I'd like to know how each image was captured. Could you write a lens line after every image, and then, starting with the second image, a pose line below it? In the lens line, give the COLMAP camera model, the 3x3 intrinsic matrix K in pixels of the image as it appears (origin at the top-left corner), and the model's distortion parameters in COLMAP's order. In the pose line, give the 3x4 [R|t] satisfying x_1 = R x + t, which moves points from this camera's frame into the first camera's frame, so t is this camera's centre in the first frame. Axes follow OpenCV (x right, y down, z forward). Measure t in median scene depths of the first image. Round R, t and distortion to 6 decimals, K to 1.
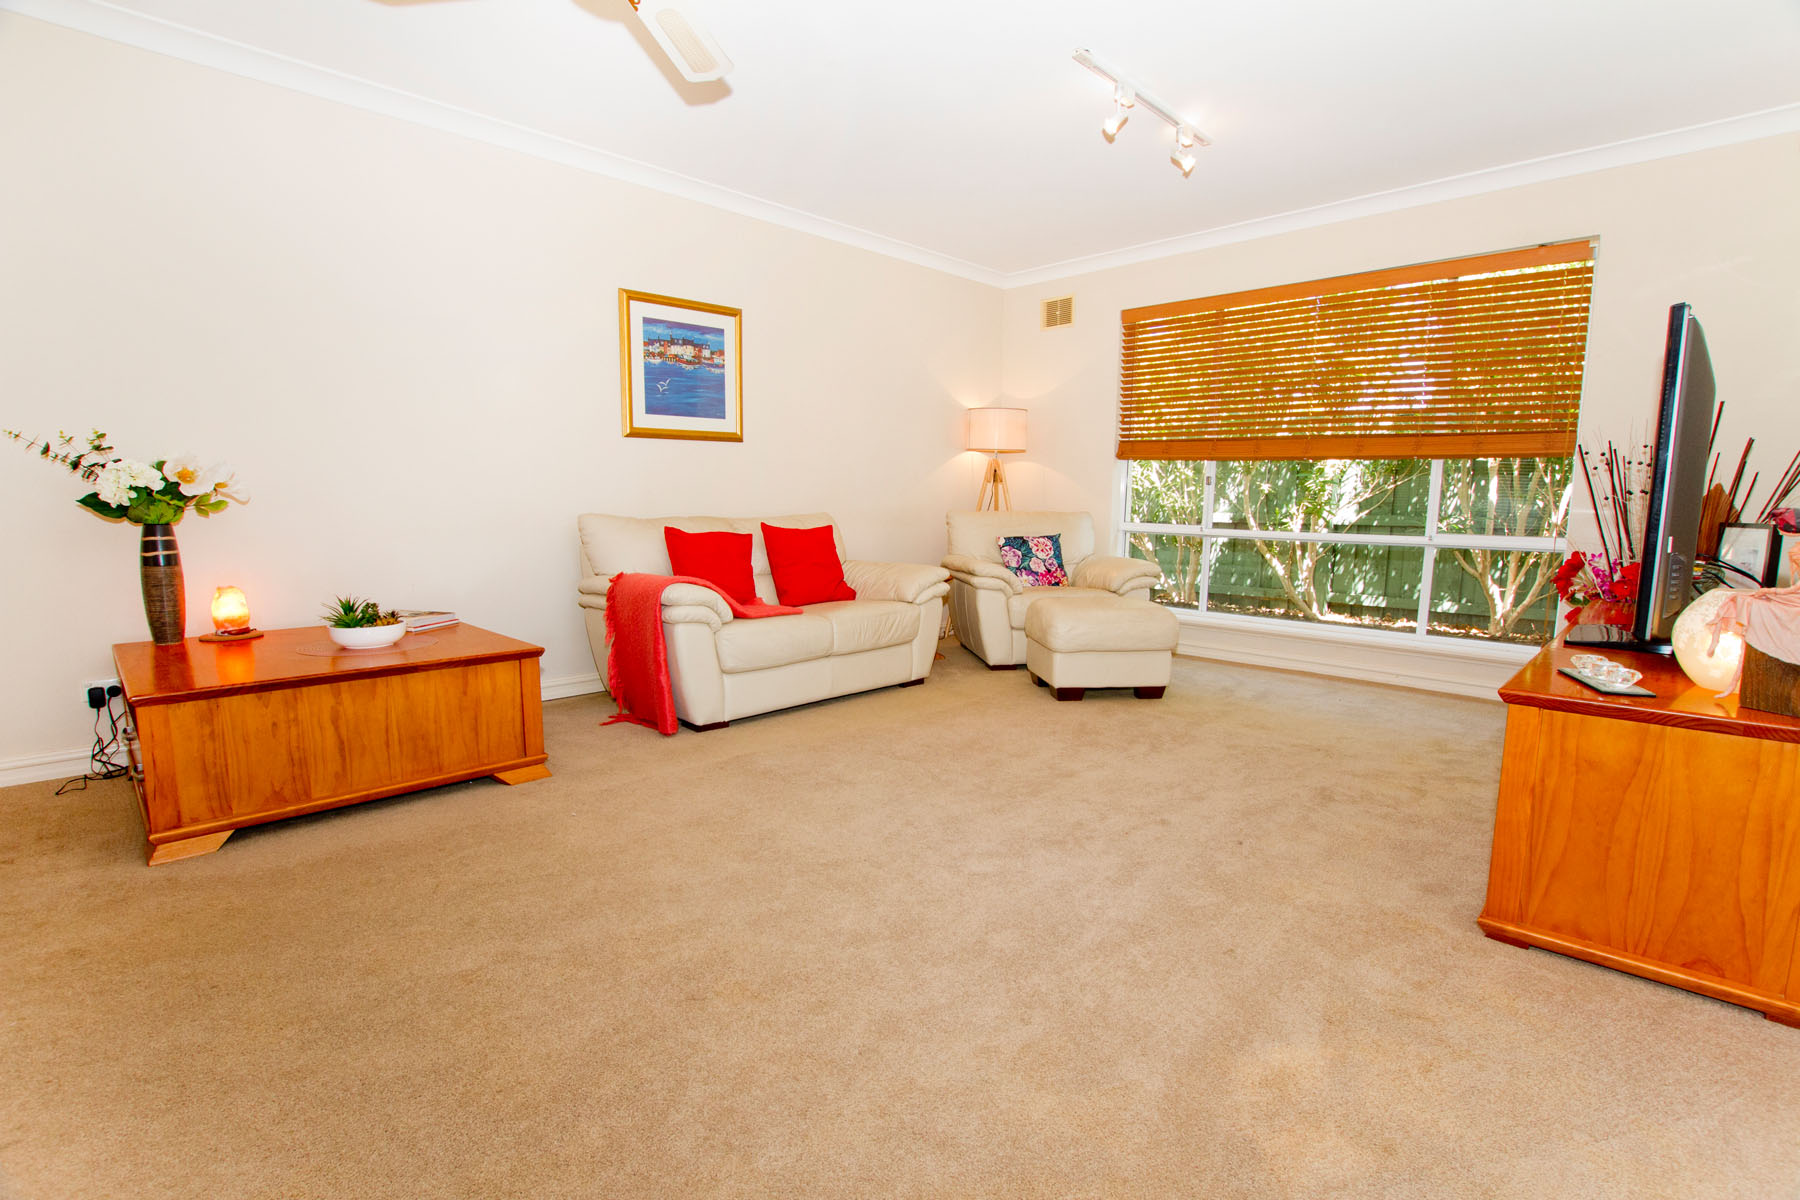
lens RADIAL K [[834.1, 0, 906.6], [0, 834.1, 612.7], [0, 0, 1]] dist [-0.034971, 0.004749]
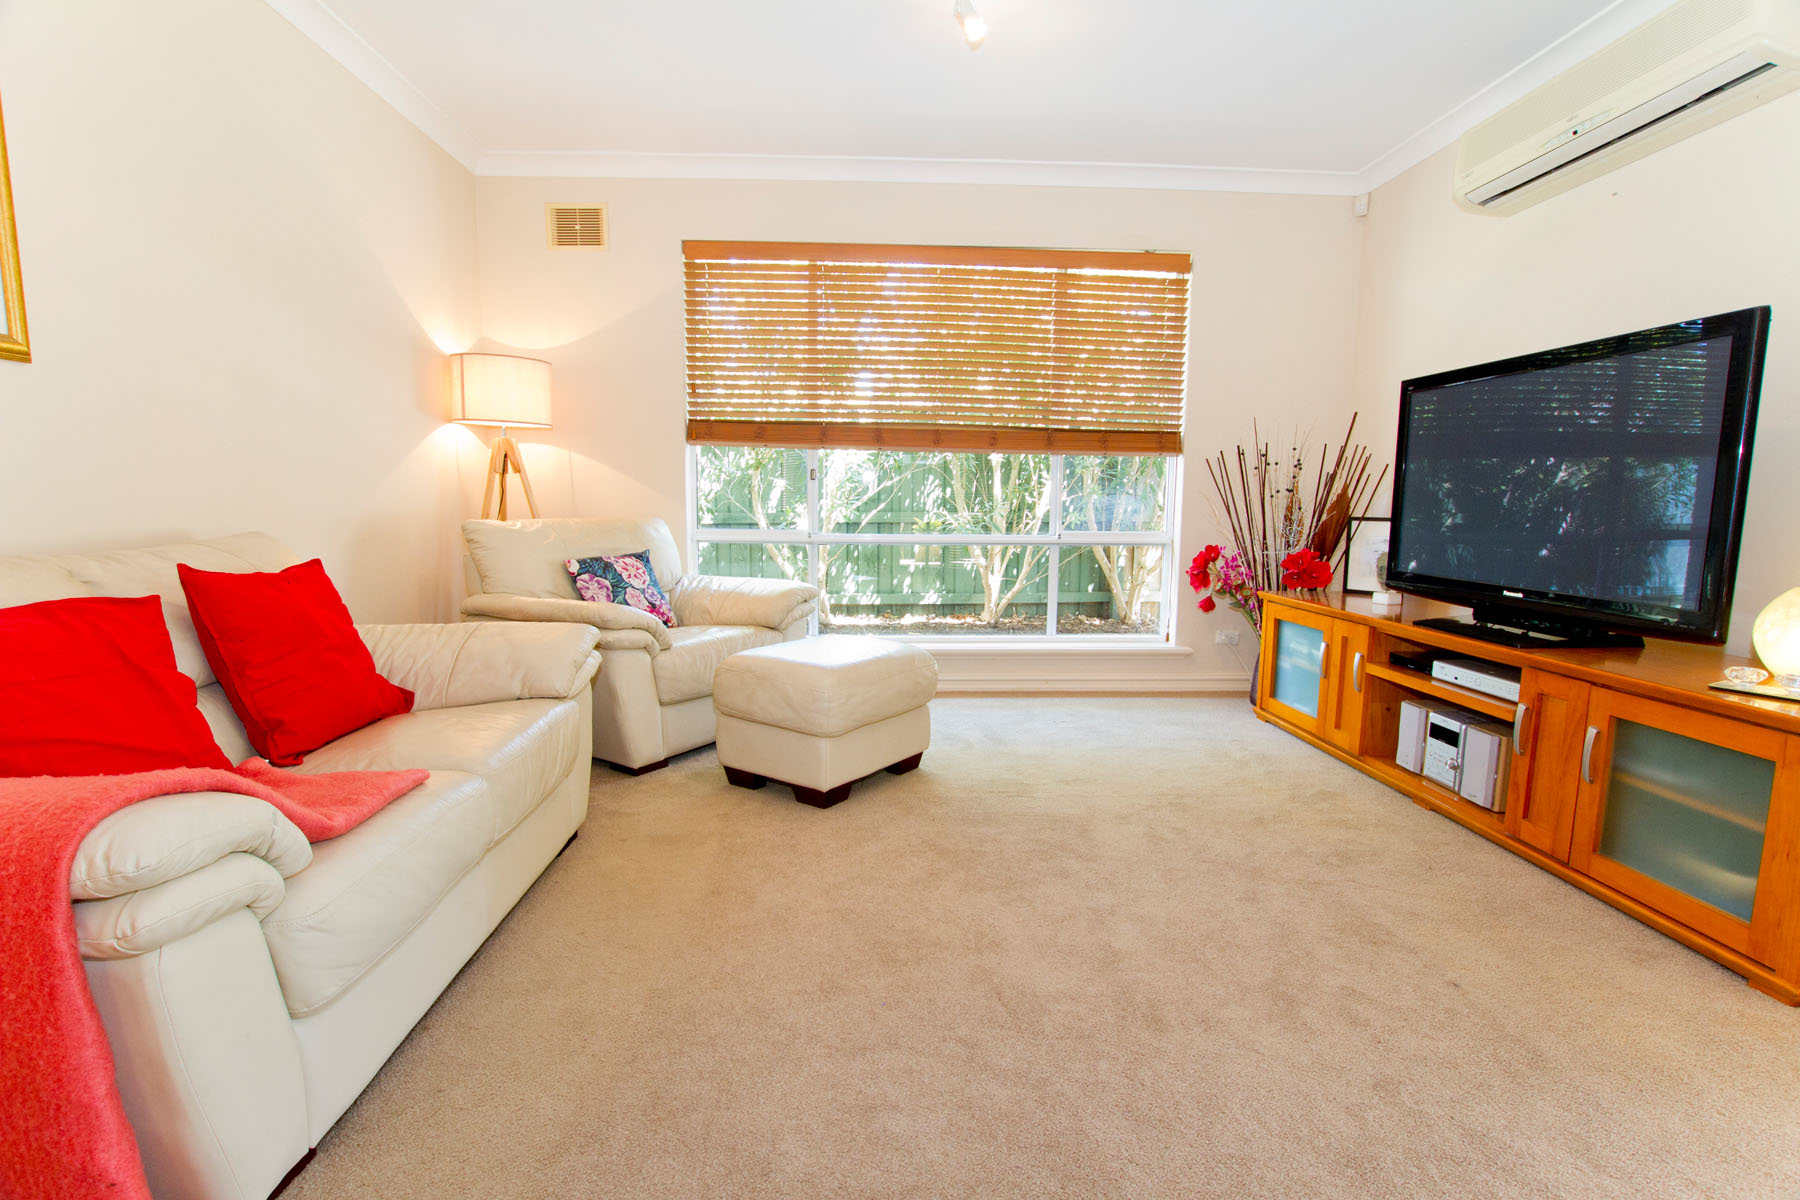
lens RADIAL K [[834.1, 0, 900.9], [0, 834.1, 619.4], [0, 0, 1]] dist [-0.034971, 0.004749]
pose [[0.677601, -0.108975, 0.727311, -0.182145], [0.099918, 0.993432, 0.055759, -0.055792], [-0.728611, 0.034889, 0.684039, 0.385962]]
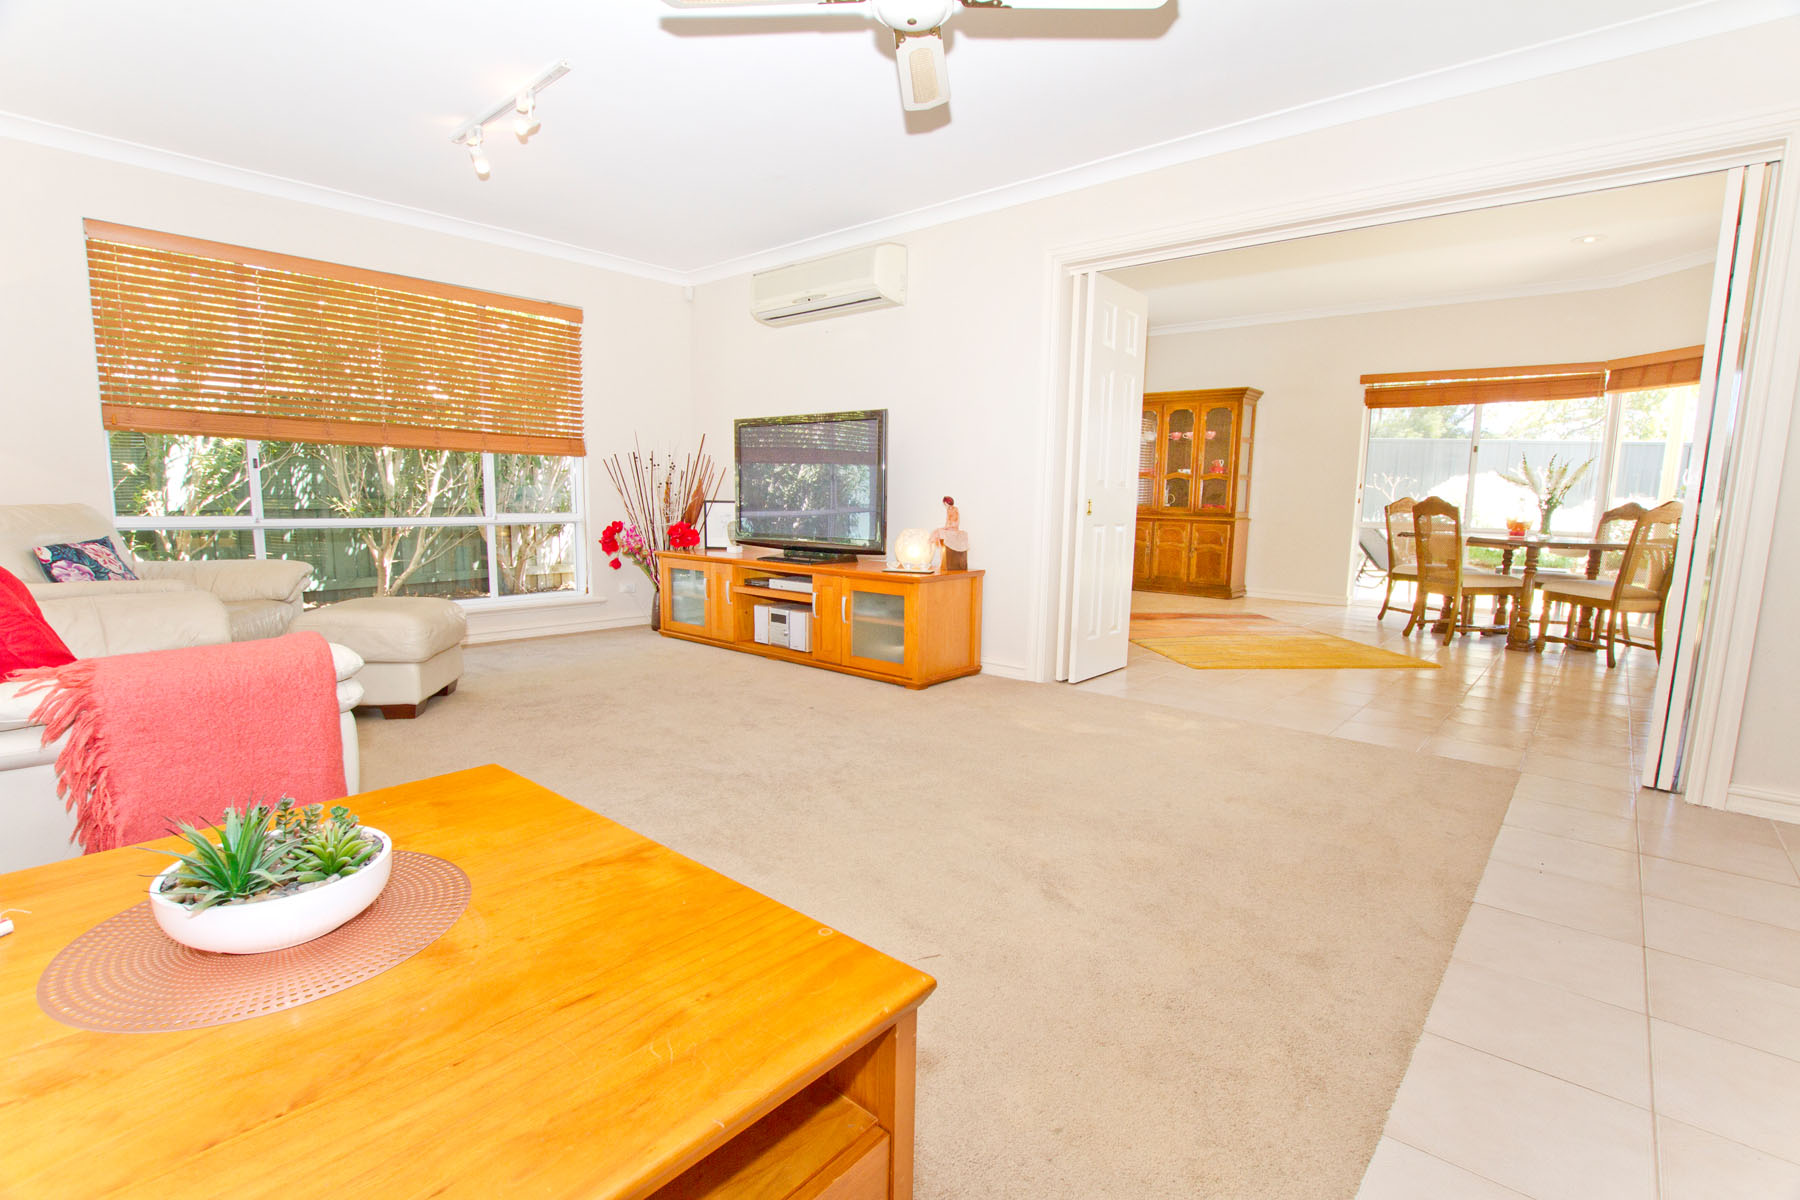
lens RADIAL K [[834.1, 0, 899.2], [0, 834.1, 616.1], [0, 0, 1]] dist [-0.034971, 0.004749]
pose [[-0.063366, -0.153857, 0.986059, -0.531213], [0.117475, 0.980026, 0.160465, -0.061434], [-0.991052, 0.126005, -0.044026, 0.396831]]
